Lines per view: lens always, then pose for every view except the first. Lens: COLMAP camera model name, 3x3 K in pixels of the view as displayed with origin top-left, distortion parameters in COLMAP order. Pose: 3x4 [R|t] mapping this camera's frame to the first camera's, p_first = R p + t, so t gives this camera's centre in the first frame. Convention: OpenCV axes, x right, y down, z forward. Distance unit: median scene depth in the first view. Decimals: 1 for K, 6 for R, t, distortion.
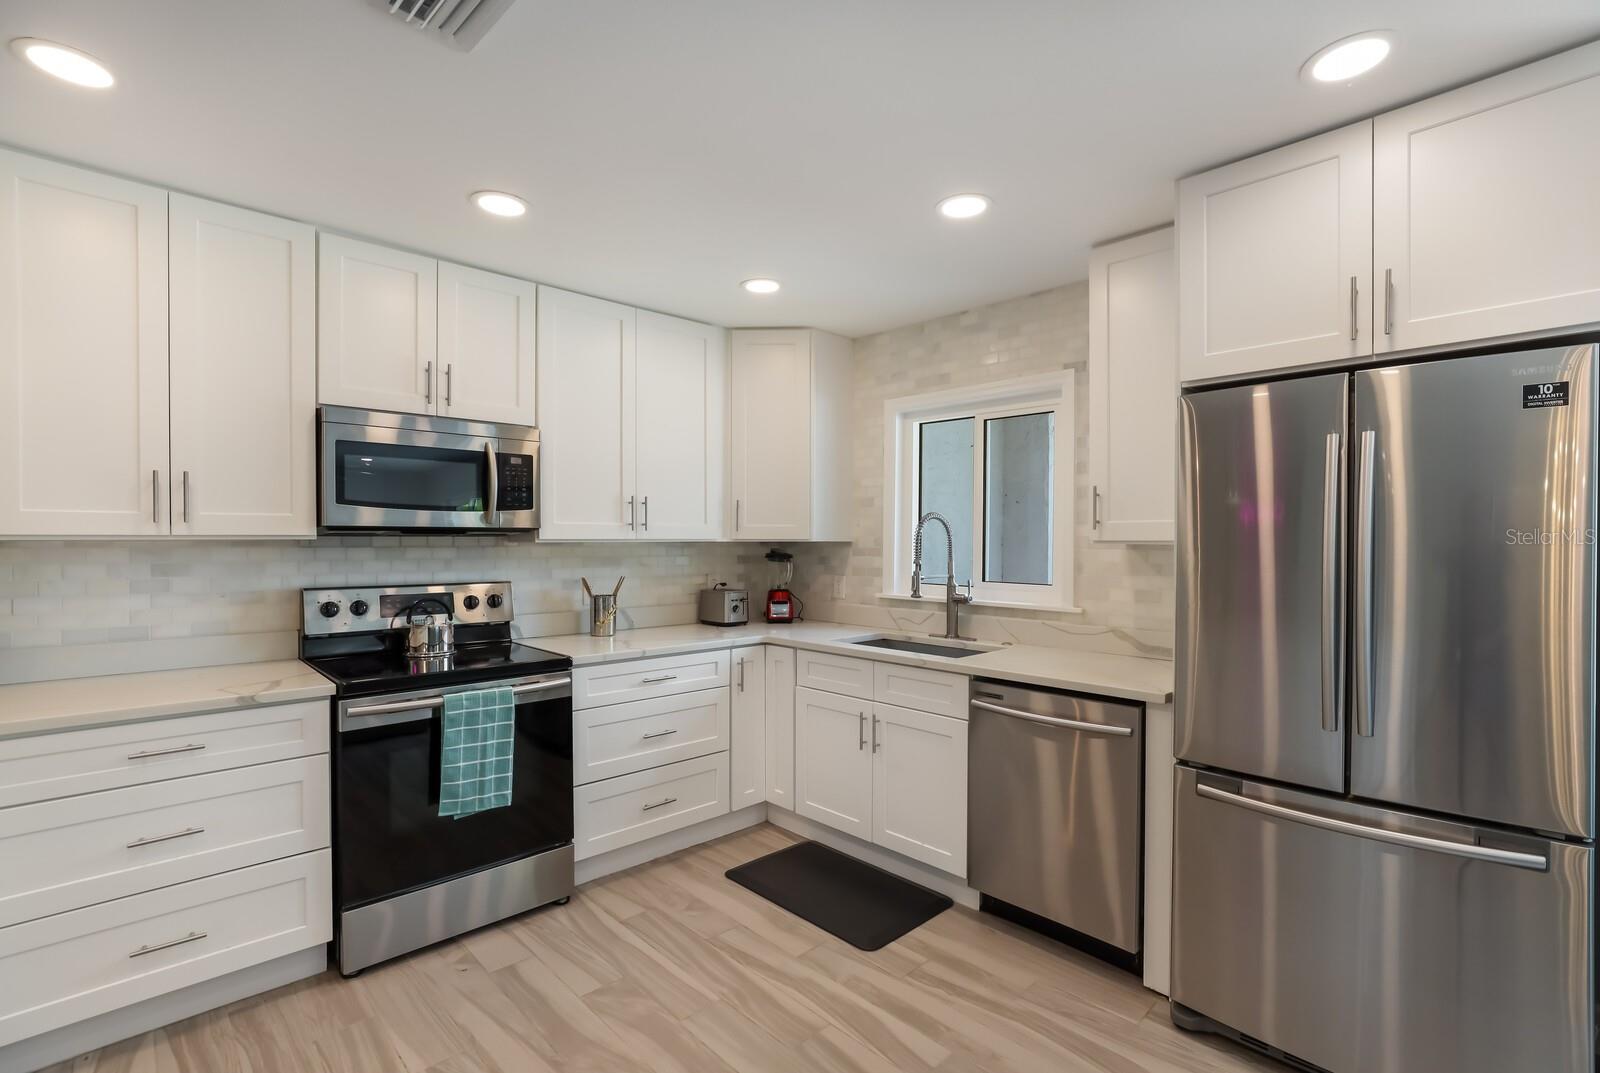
lens RADIAL K [[726.2, 0, 784.3], [0, 726.2, 547.5], [0, 0, 1]] dist [-0.024743, 0.006488]
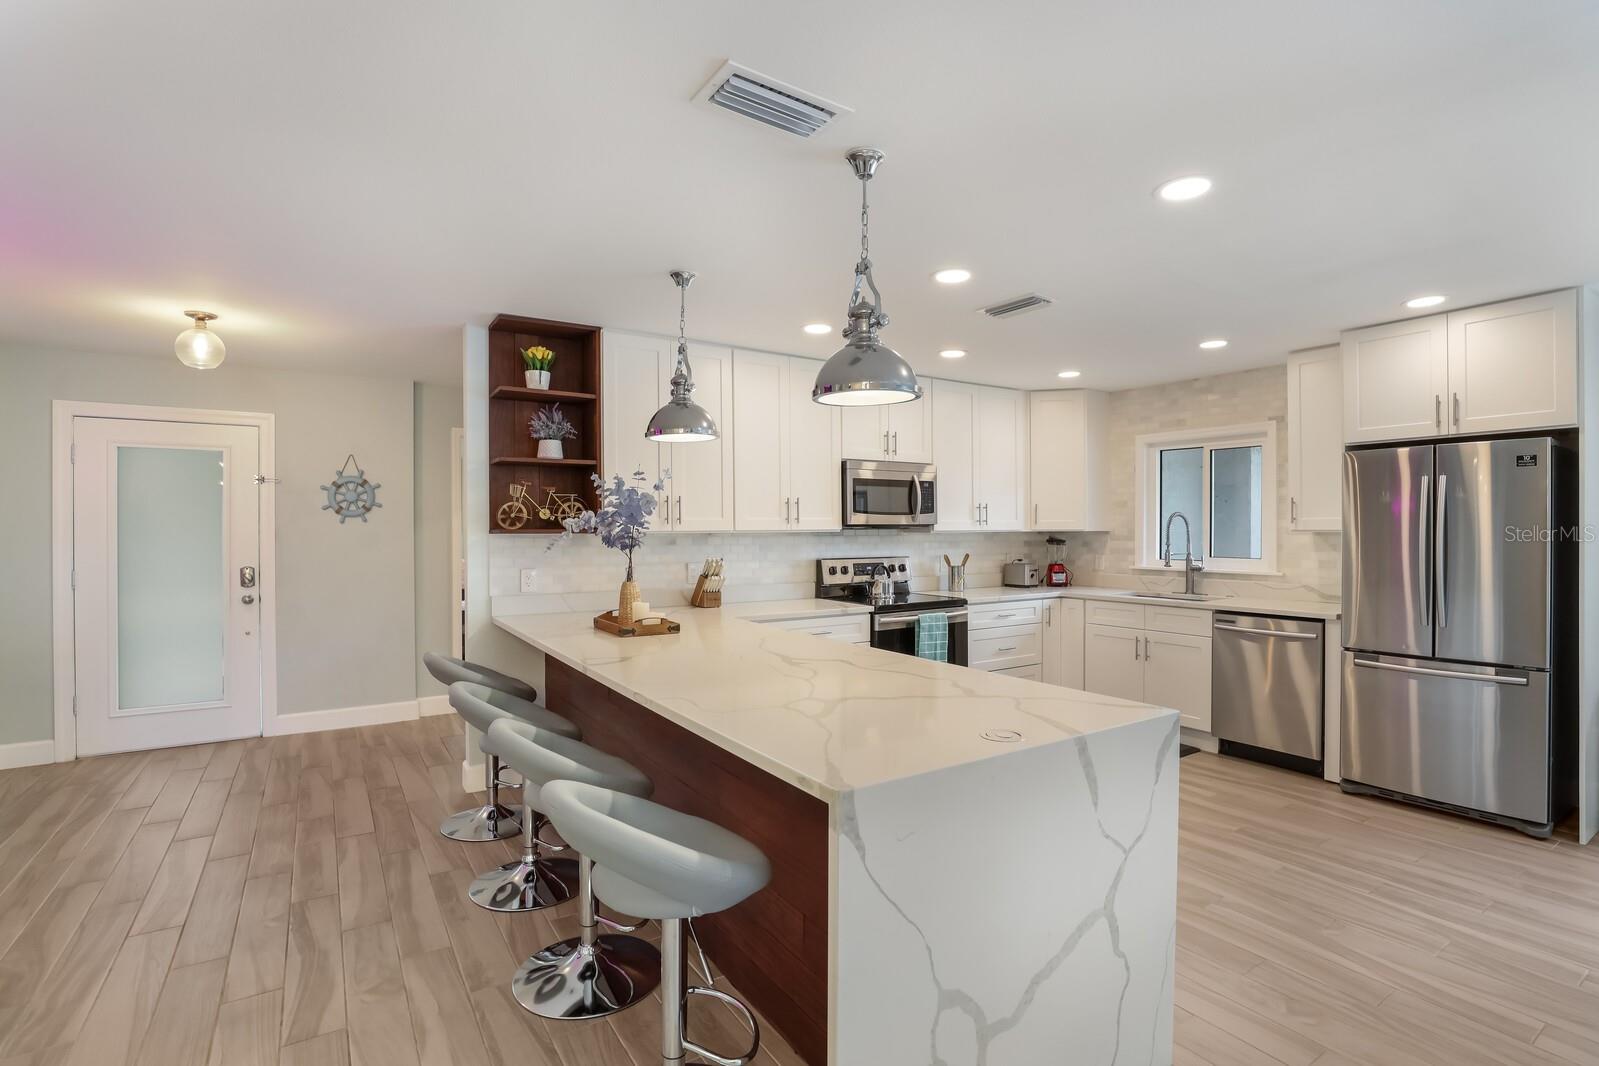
lens RADIAL K [[752.7, 0, 810.9], [0, 752.7, 533.7], [0, 0, 1]] dist [-0.019800, 0.002773]
pose [[0.988392, -0.004893, -0.151848, -0.396708], [0.004266, 0.999981, -0.004451, 0.002052], [0.151867, 0.003751, 0.988394, -0.851006]]
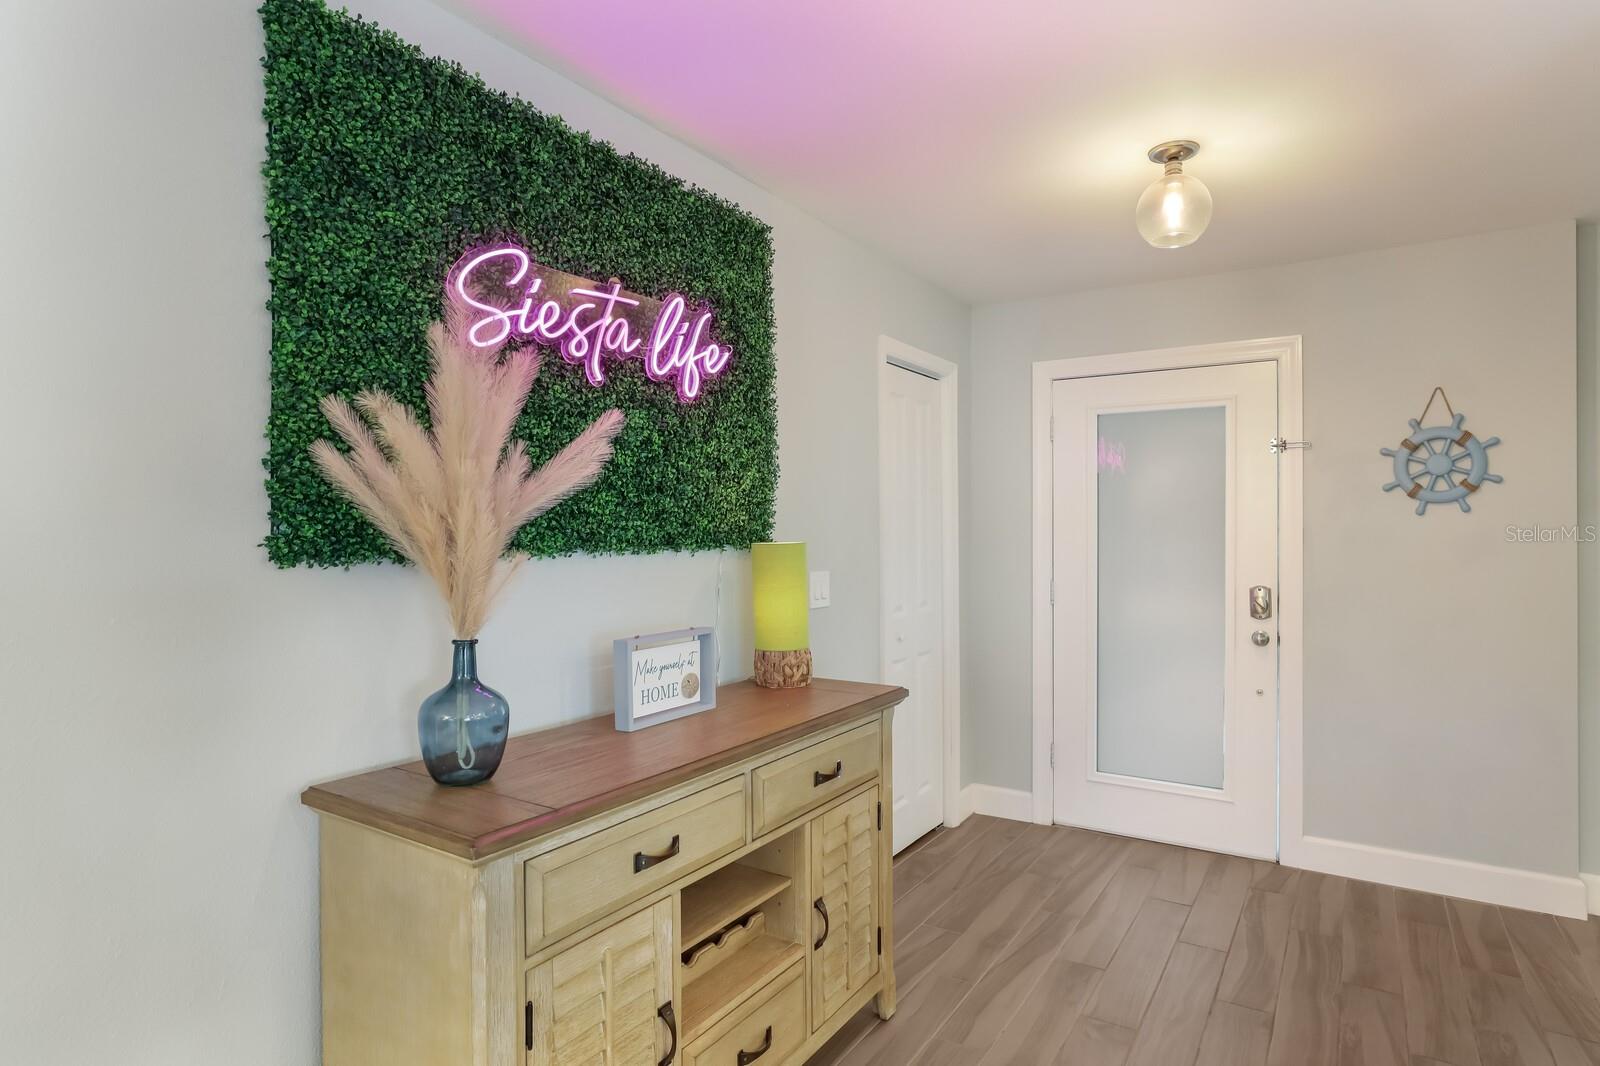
lens RADIAL K [[826.4, 0, 819.7], [0, 826.4, 534.1], [0, 0, 1]] dist [-0.007580, 0.005582]
pose [[0.252880, 0.001842, -0.967496, -0.927987], [-0.003500, 0.999993, 0.000989, -0.009238], [0.967491, 0.003137, 0.252885, -0.291162]]
